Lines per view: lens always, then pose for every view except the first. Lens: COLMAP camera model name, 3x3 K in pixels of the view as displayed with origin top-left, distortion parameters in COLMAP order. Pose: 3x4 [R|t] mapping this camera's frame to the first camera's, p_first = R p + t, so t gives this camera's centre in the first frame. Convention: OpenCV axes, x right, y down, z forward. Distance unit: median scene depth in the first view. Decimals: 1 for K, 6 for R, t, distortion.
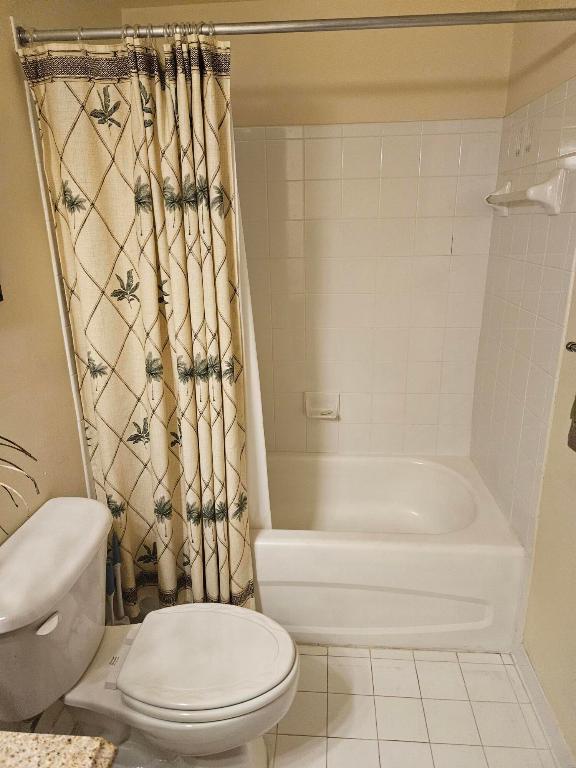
lens RADIAL K [[518.9, 0, 287.8], [0, 518.9, 396.2], [0, 0, 1]] dist [0.091499, -0.075262]
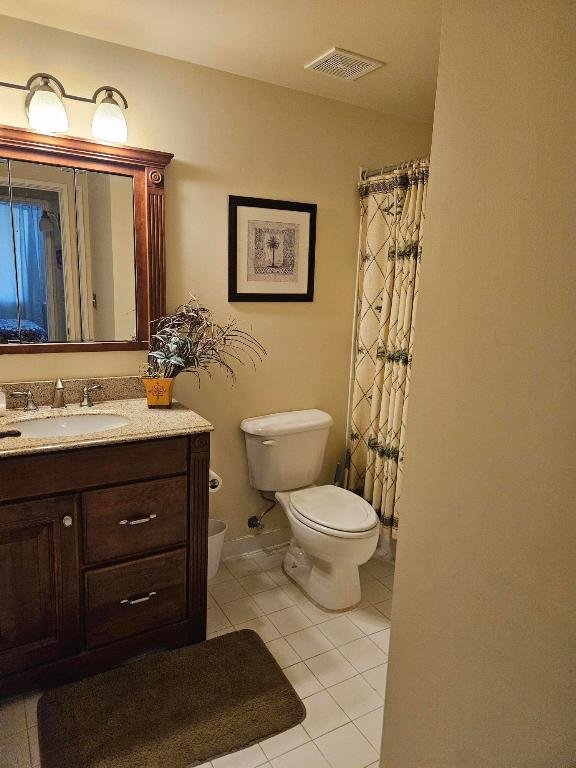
lens RADIAL K [[518.9, 0, 287.8], [0, 518.9, 396.2], [0, 0, 1]] dist [0.091499, -0.075262]
pose [[0.555017, 0.211282, -0.804559, 1.061098], [-0.299236, 0.953170, 0.043883, 0.106188], [0.776153, 0.216397, 0.592249, -0.201636]]
